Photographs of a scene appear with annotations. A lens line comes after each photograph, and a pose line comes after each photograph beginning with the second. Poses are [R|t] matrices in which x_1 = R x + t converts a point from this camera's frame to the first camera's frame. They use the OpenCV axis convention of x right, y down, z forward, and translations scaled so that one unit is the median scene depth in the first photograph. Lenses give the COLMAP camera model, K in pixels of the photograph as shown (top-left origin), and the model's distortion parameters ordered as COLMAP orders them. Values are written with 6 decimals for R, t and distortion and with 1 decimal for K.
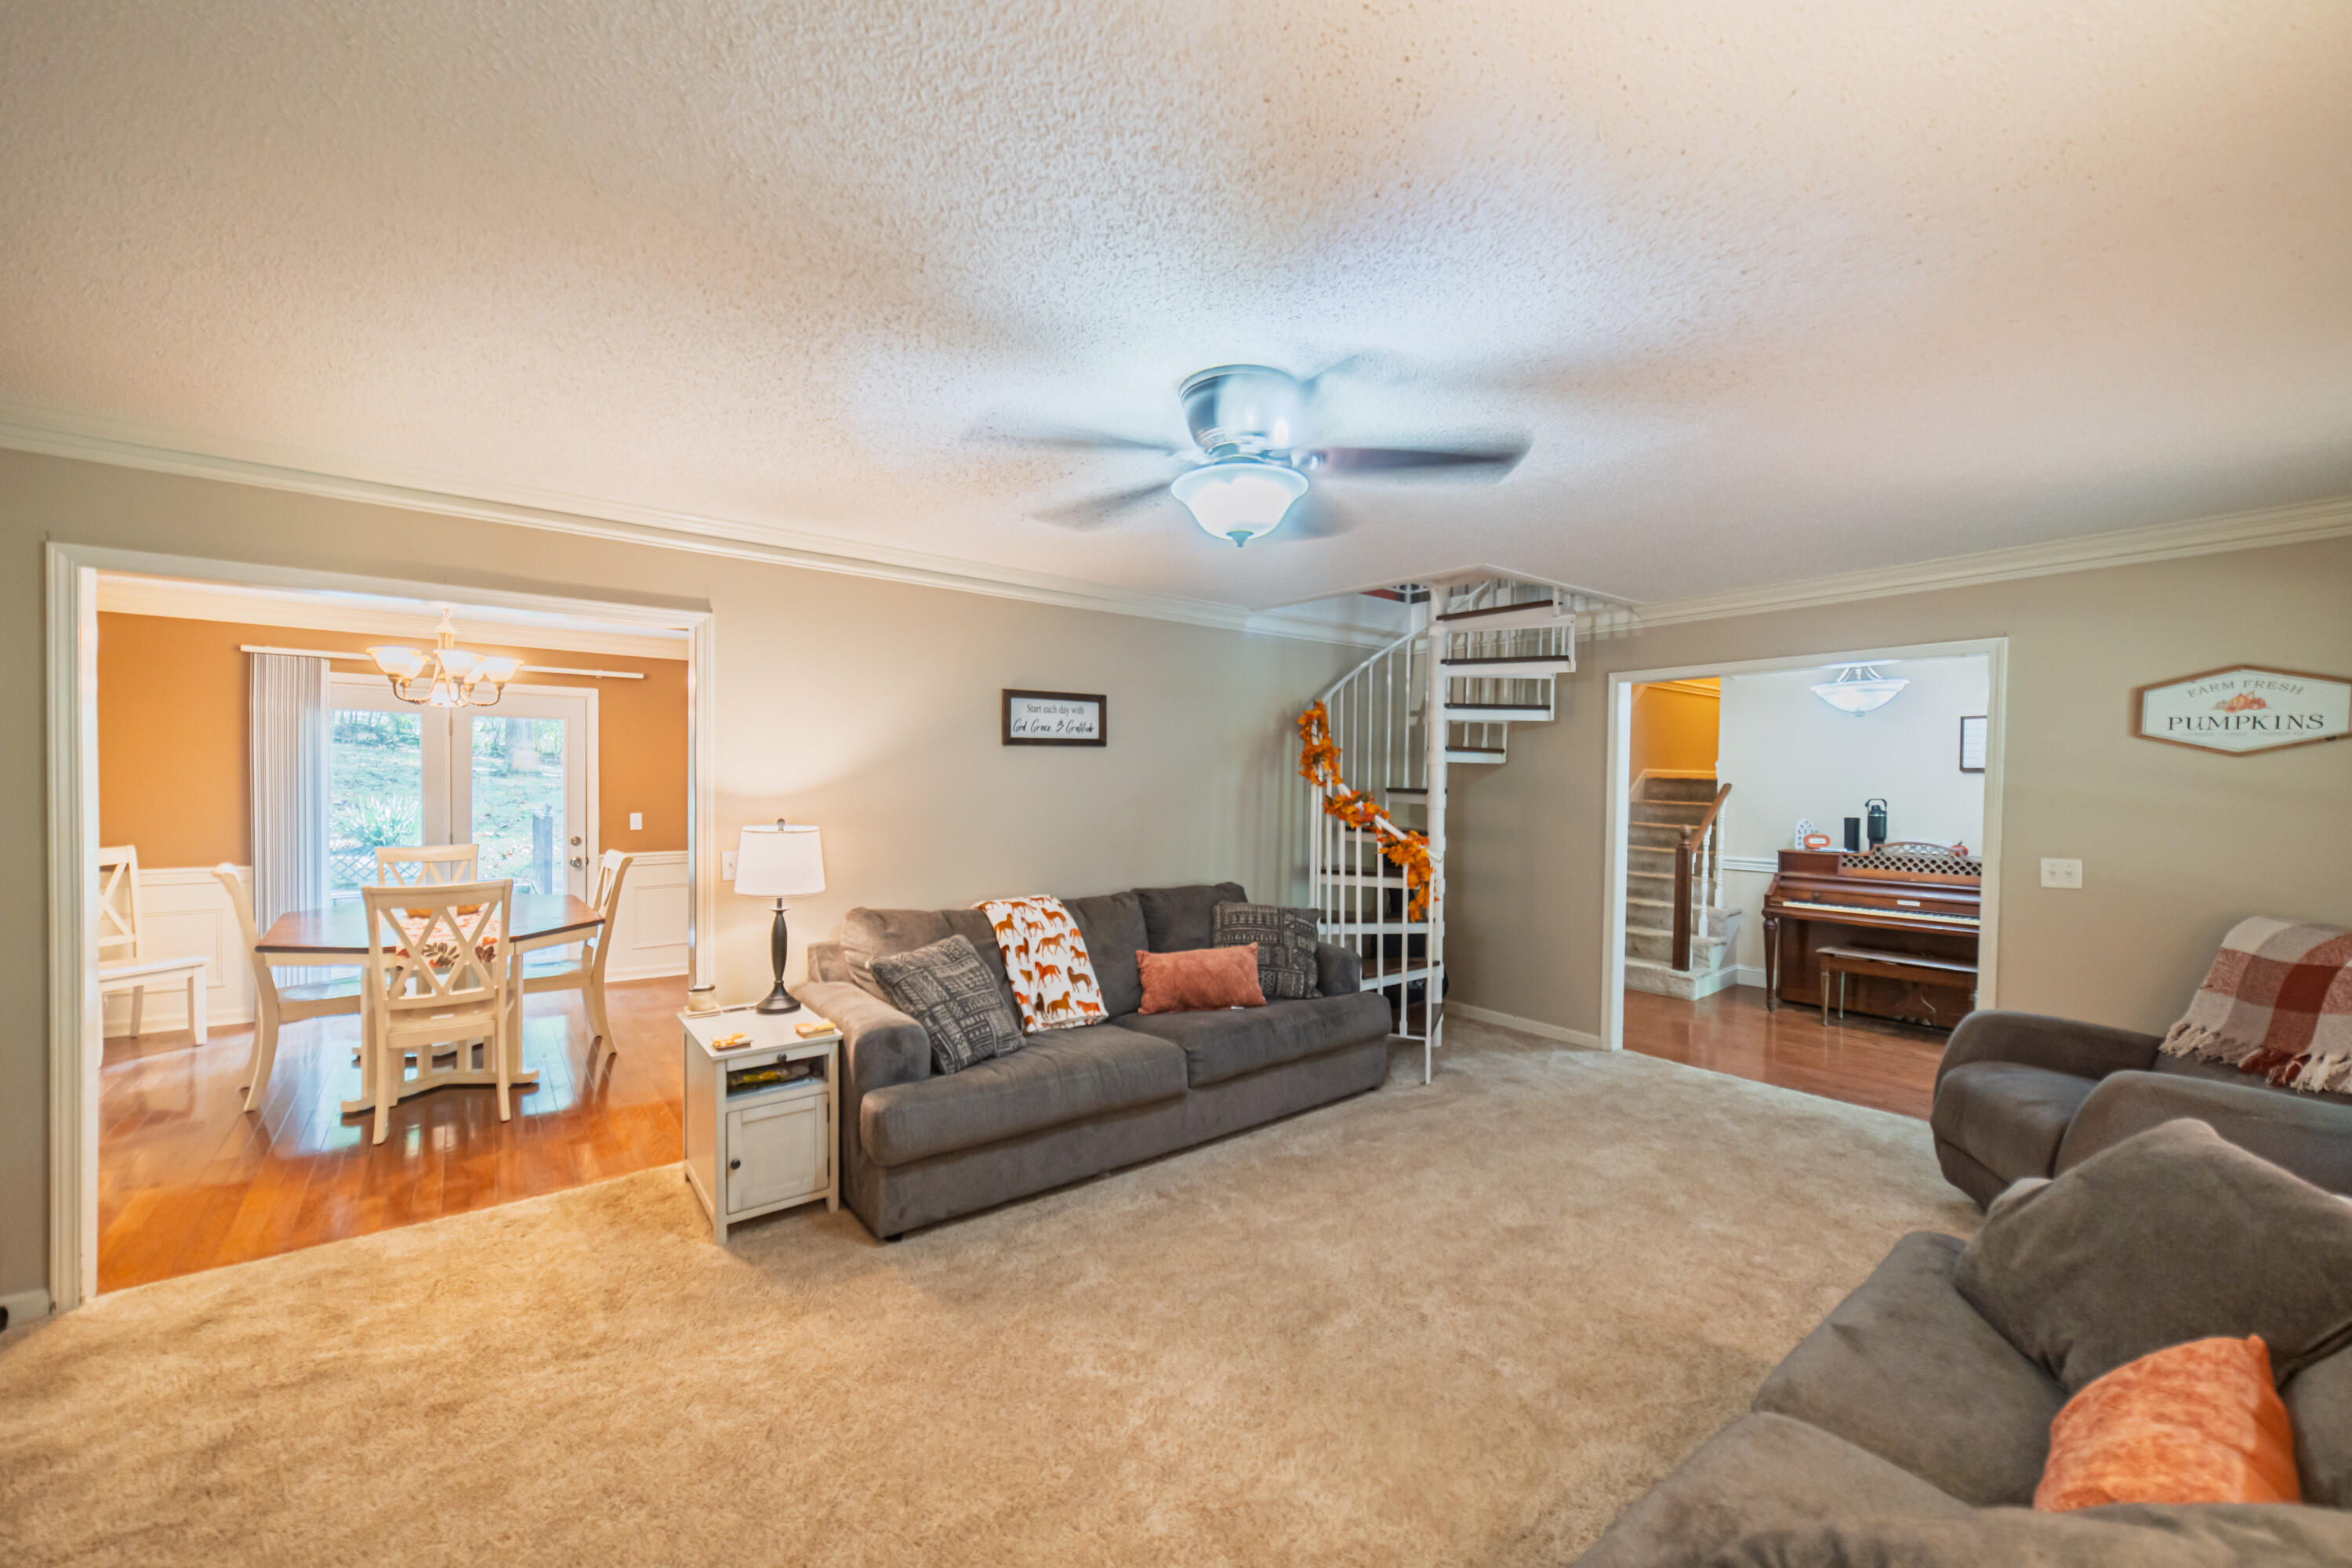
lens RADIAL K [[913.0, 0, 1174.9], [0, 913.0, 797.6], [0, 0, 1]] dist [-0.004177, 0.000032]
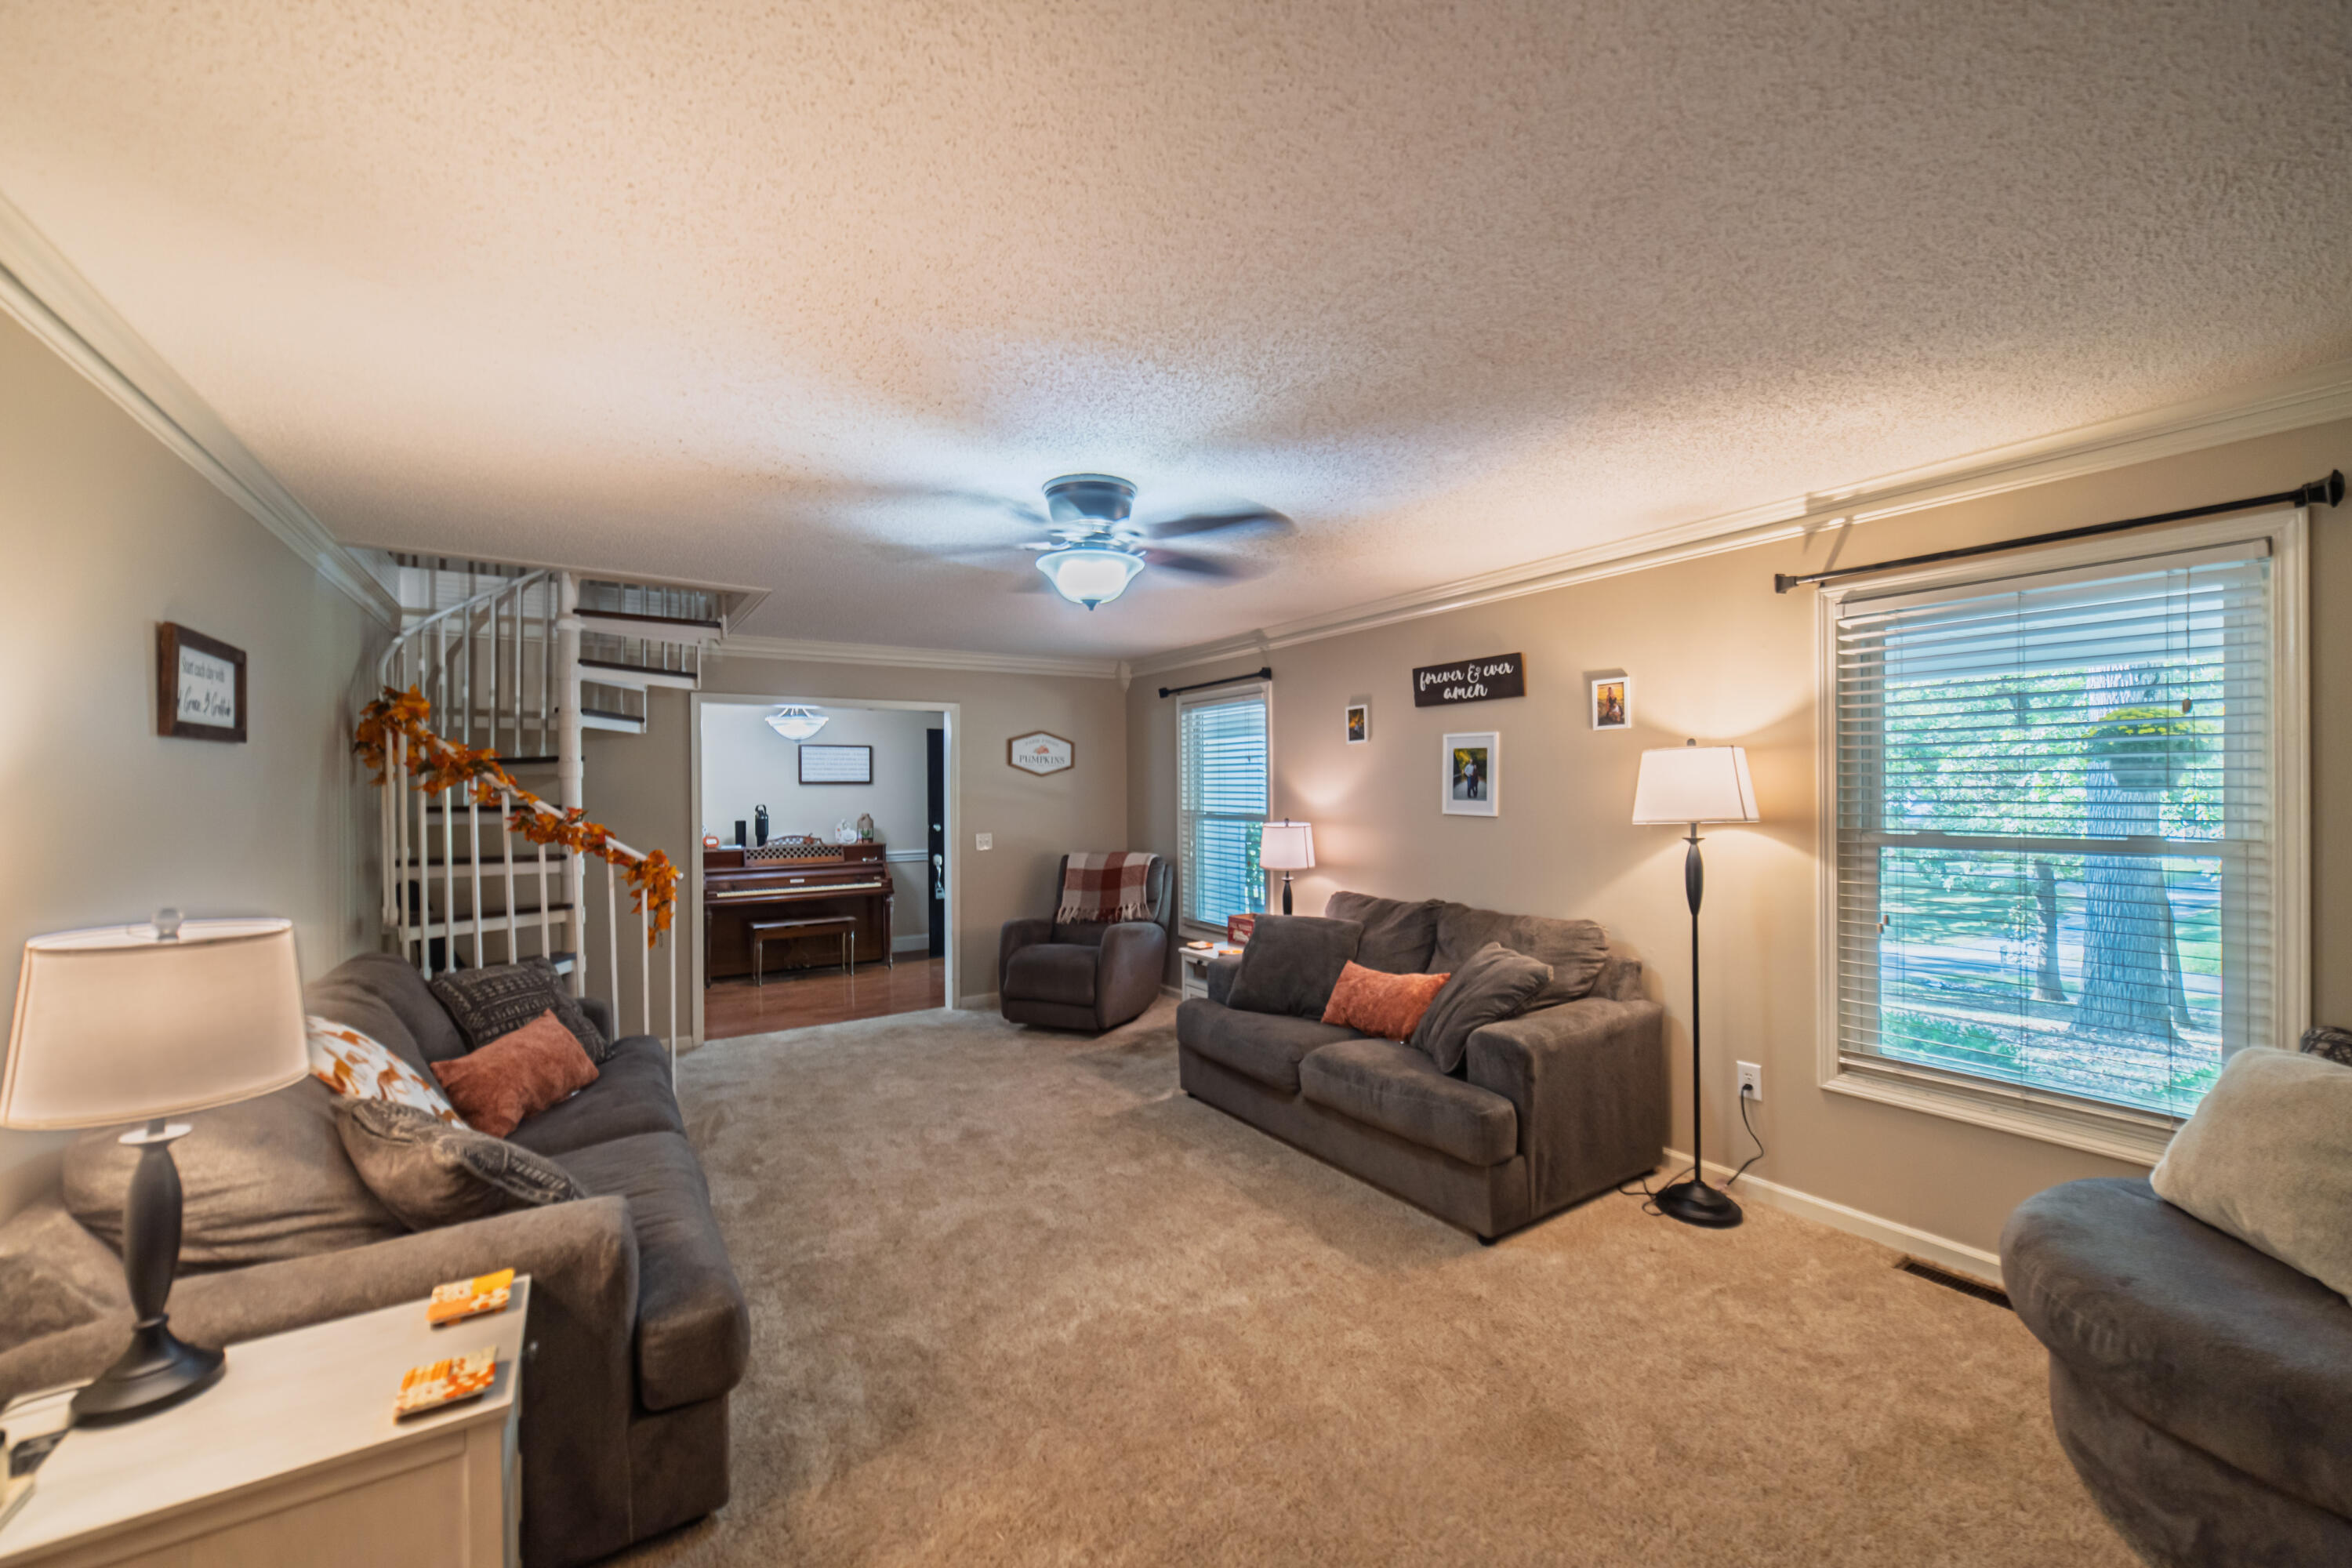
lens RADIAL K [[913.0, 0, 1174.9], [0, 913.0, 797.6], [0, 0, 1]] dist [-0.004177, 0.000032]
pose [[0.074200, -0.017177, 0.997095, -0.775805], [0.030016, 0.999437, 0.014983, -0.017837], [-0.996792, 0.028817, 0.074673, 0.510822]]
